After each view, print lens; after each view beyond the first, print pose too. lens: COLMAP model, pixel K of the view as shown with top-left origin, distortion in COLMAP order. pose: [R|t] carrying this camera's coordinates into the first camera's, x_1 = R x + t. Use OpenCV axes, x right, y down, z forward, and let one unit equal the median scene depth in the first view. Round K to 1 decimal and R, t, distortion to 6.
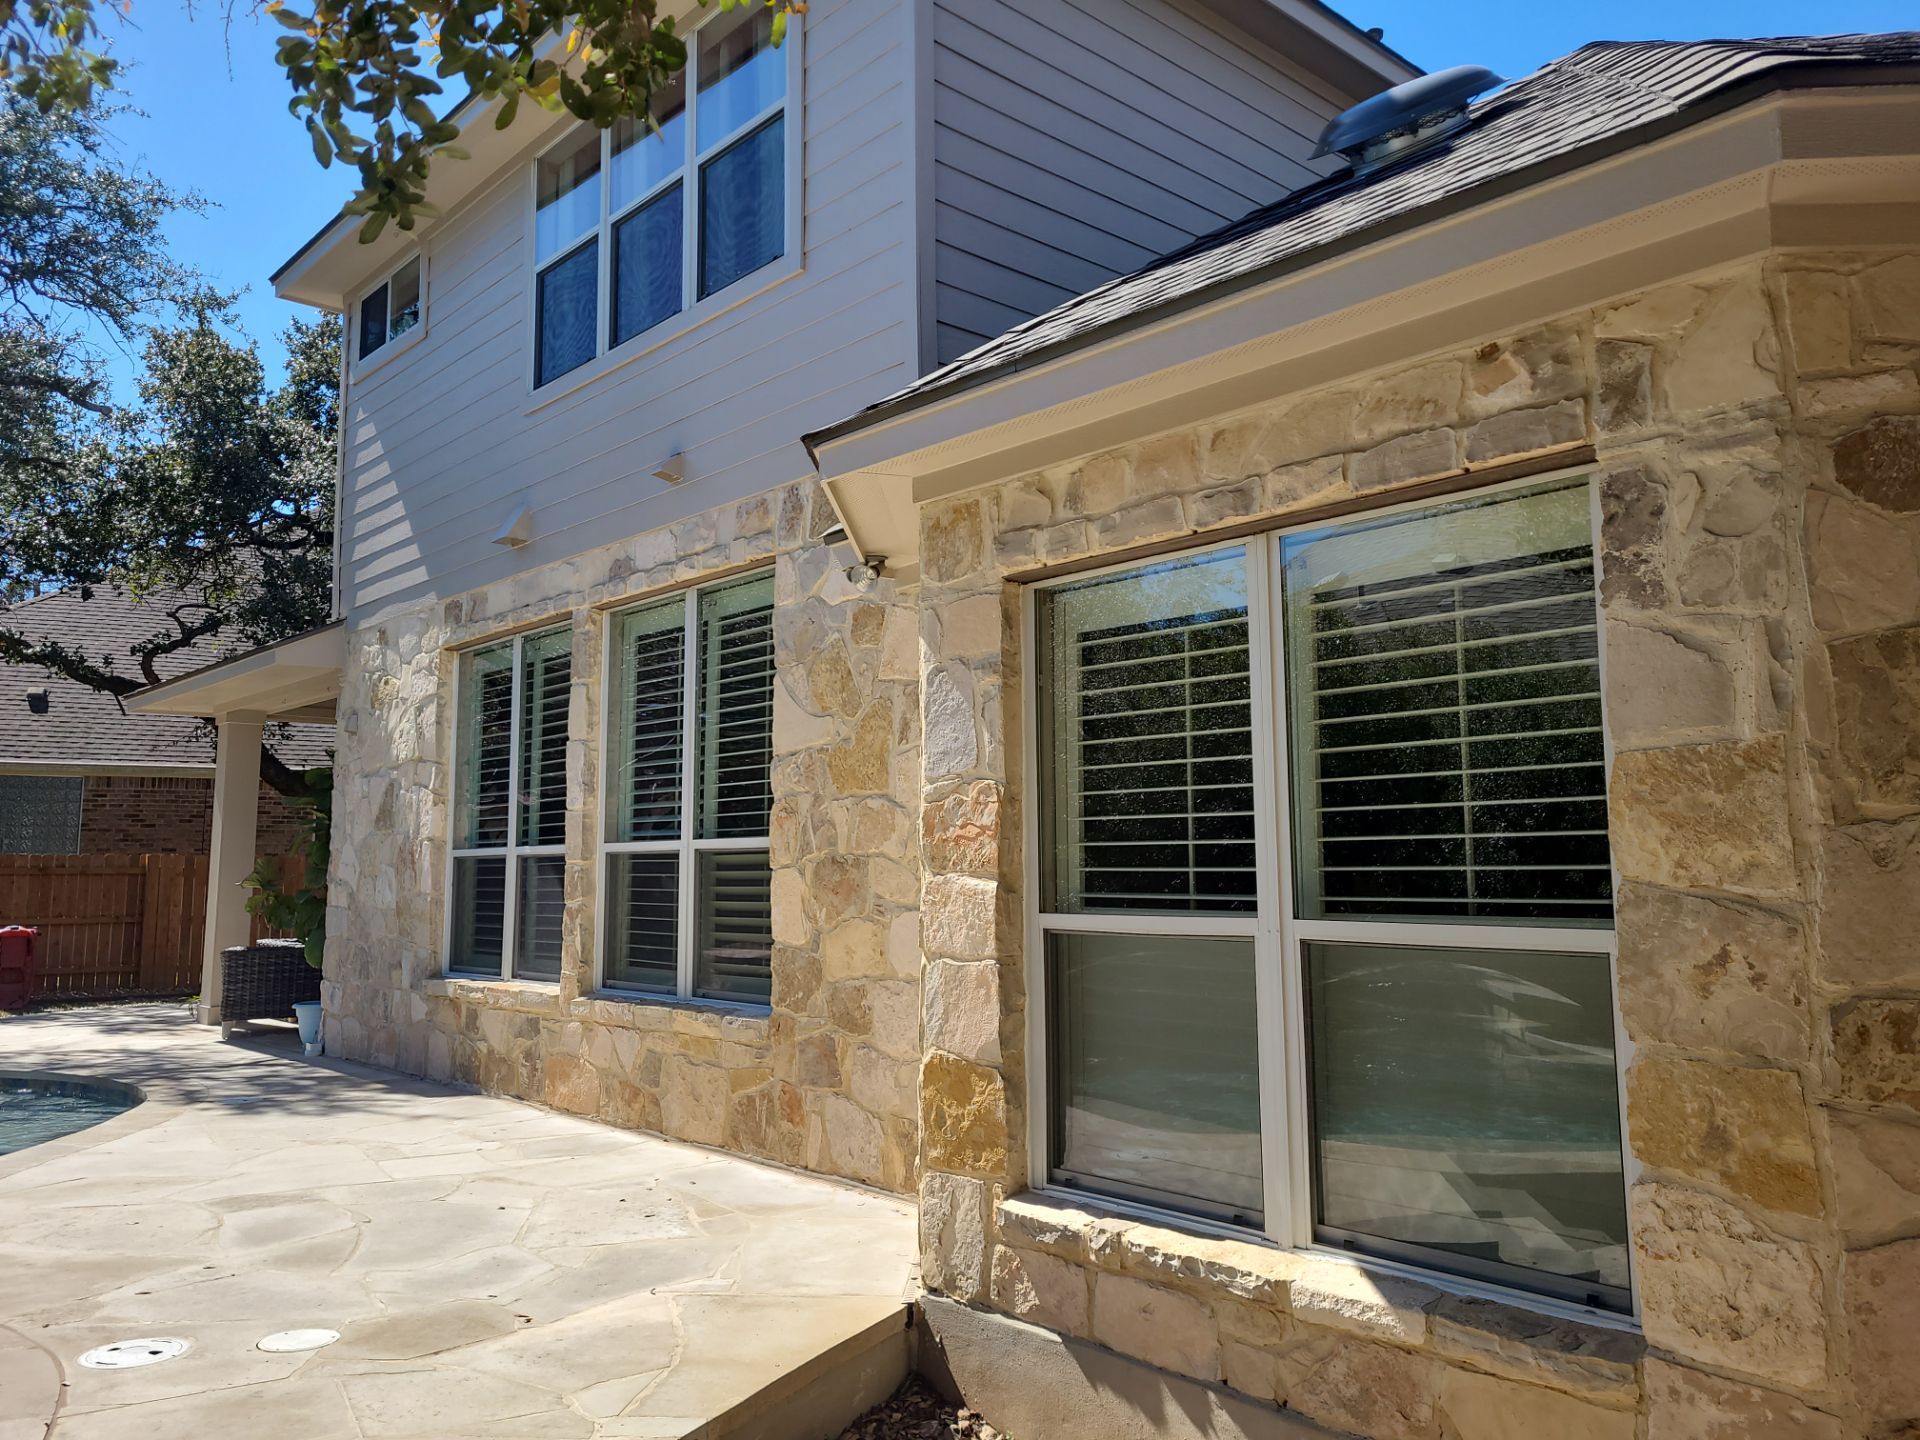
lens RADIAL K [[1469.5, 0, 982.8], [0, 1469.5, 707.5], [0, 0, 1]] dist [0.065703, -0.056517]
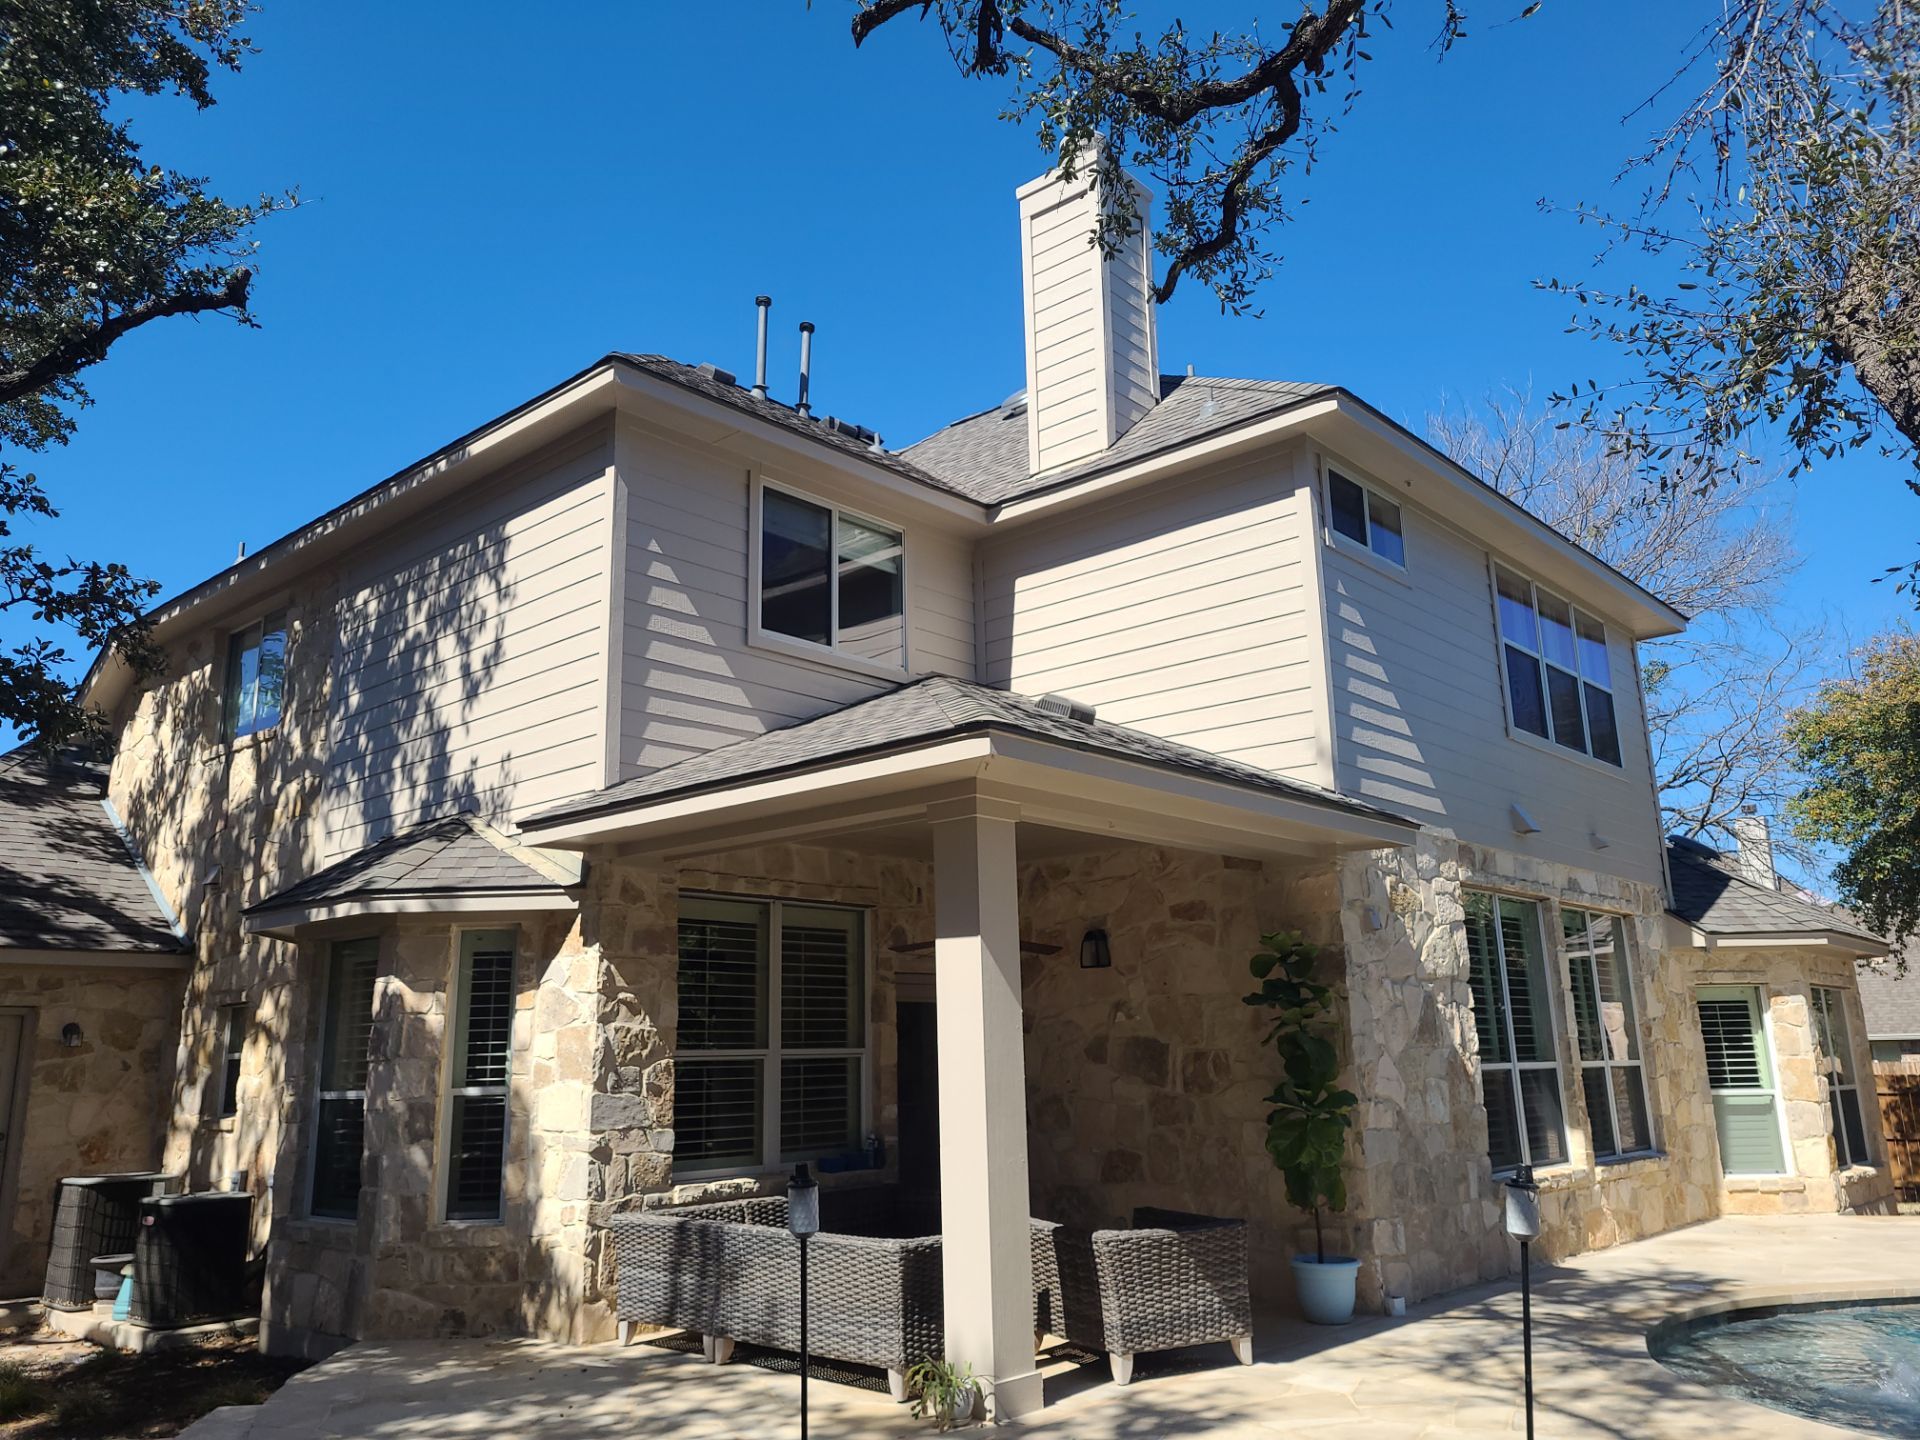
lens RADIAL K [[1415.7, 0, 931.0], [0, 1415.7, 717.0], [0, 0, 1]] dist [0.059767, -0.055936]
pose [[-0.079271, 0.233663, 0.969081, -2.177710], [-0.099728, 0.965404, -0.240935, 0.217867], [-0.991852, -0.115743, -0.053226, 2.257468]]
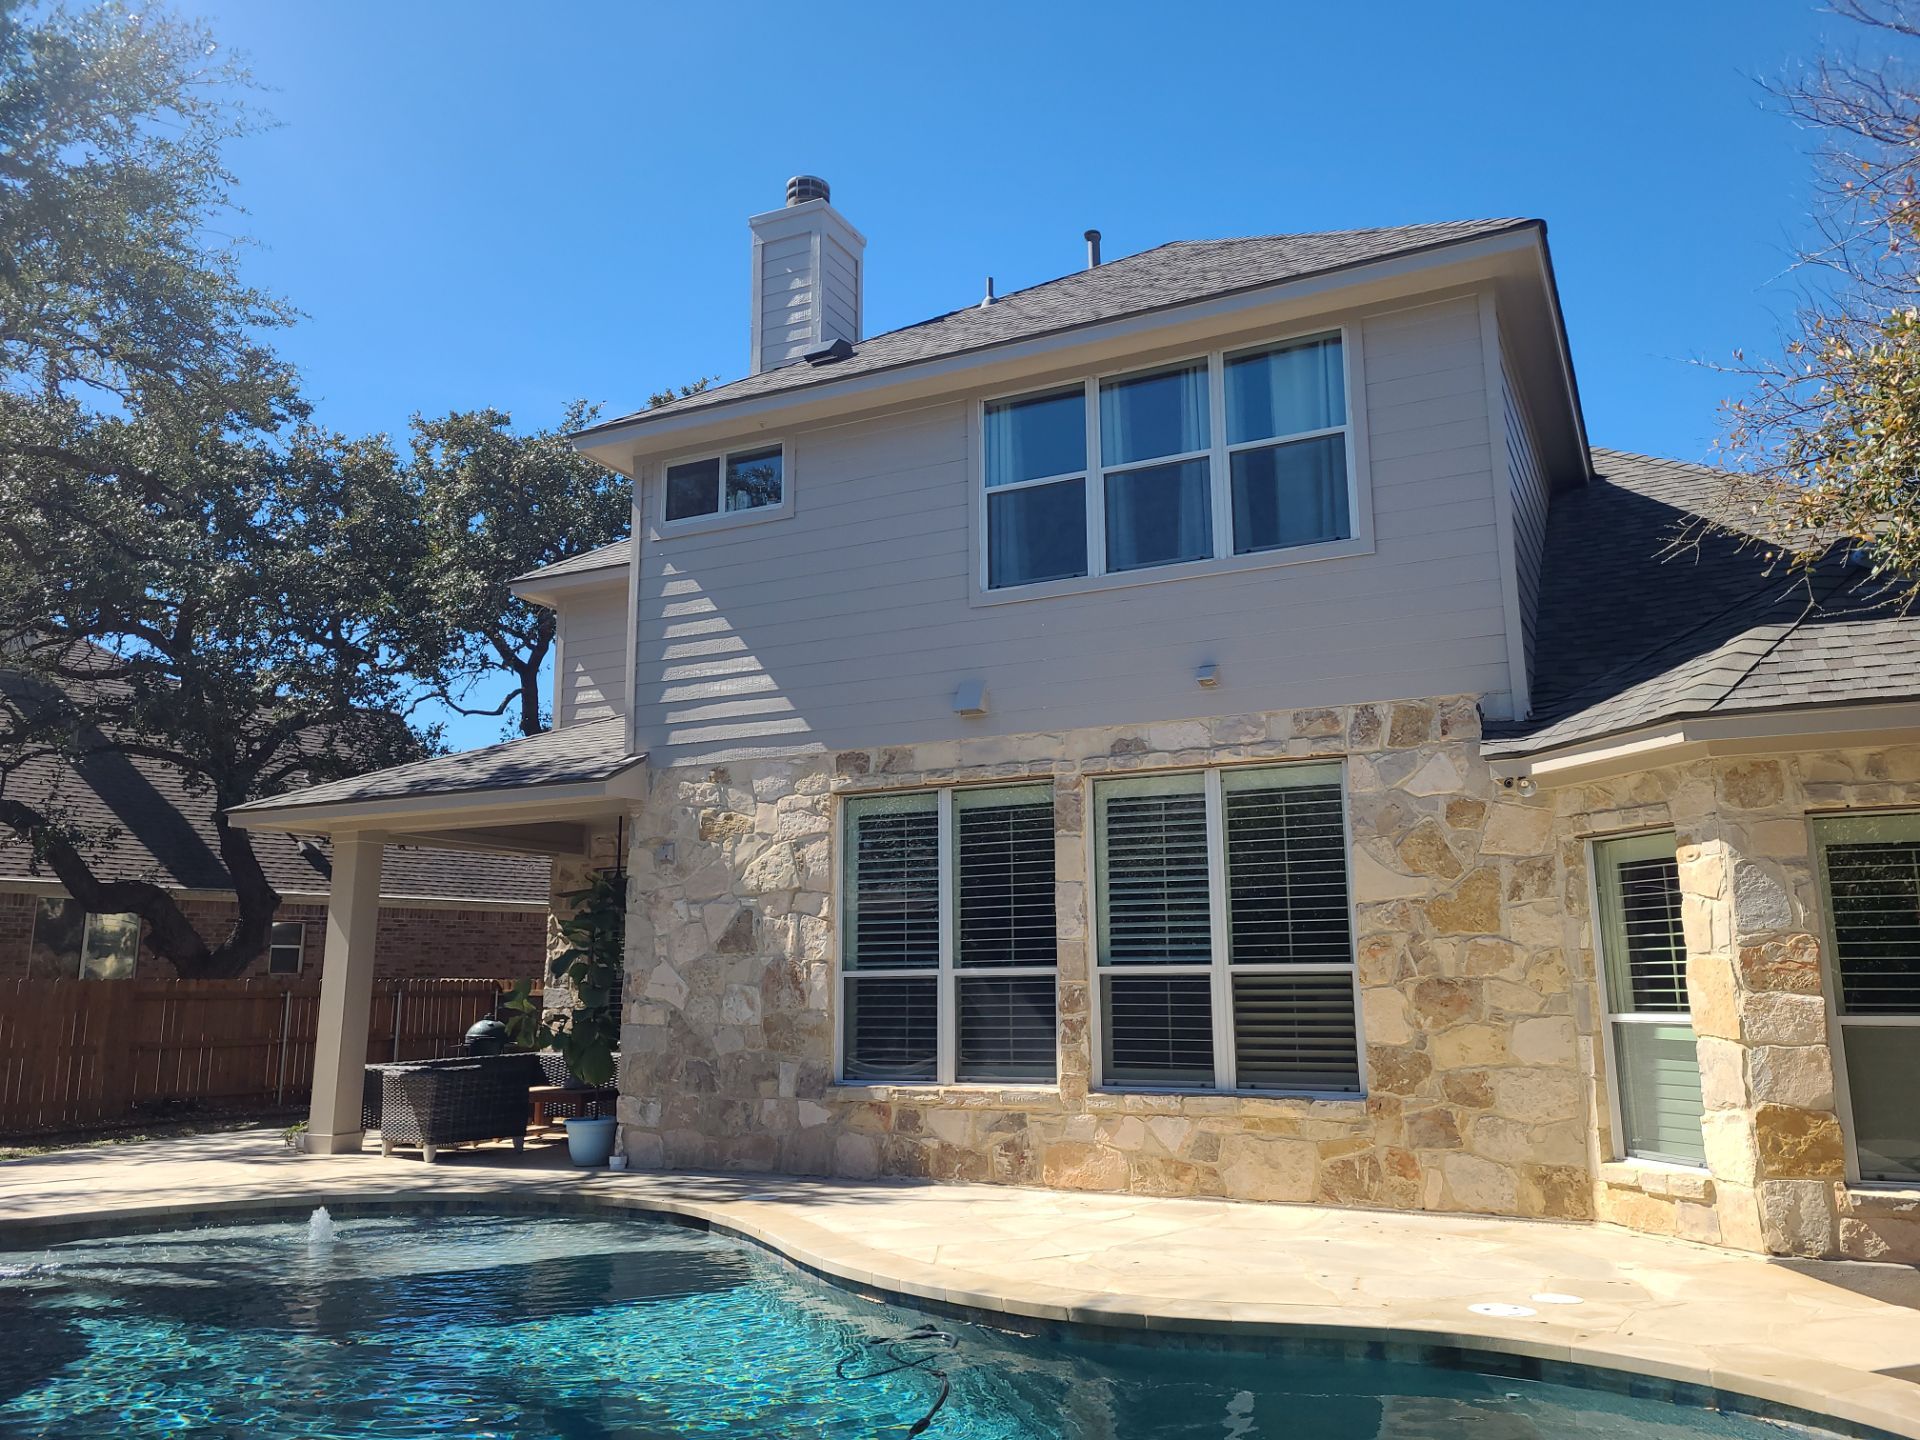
lens RADIAL K [[1469.5, 0, 982.8], [0, 1469.5, 707.5], [0, 0, 1]] dist [0.065703, -0.056517]
pose [[0.928082, 0.069225, 0.365886, -1.037685], [-0.038797, 0.995197, -0.089881, -0.011824], [-0.370350, 0.069221, 0.926309, -0.155556]]
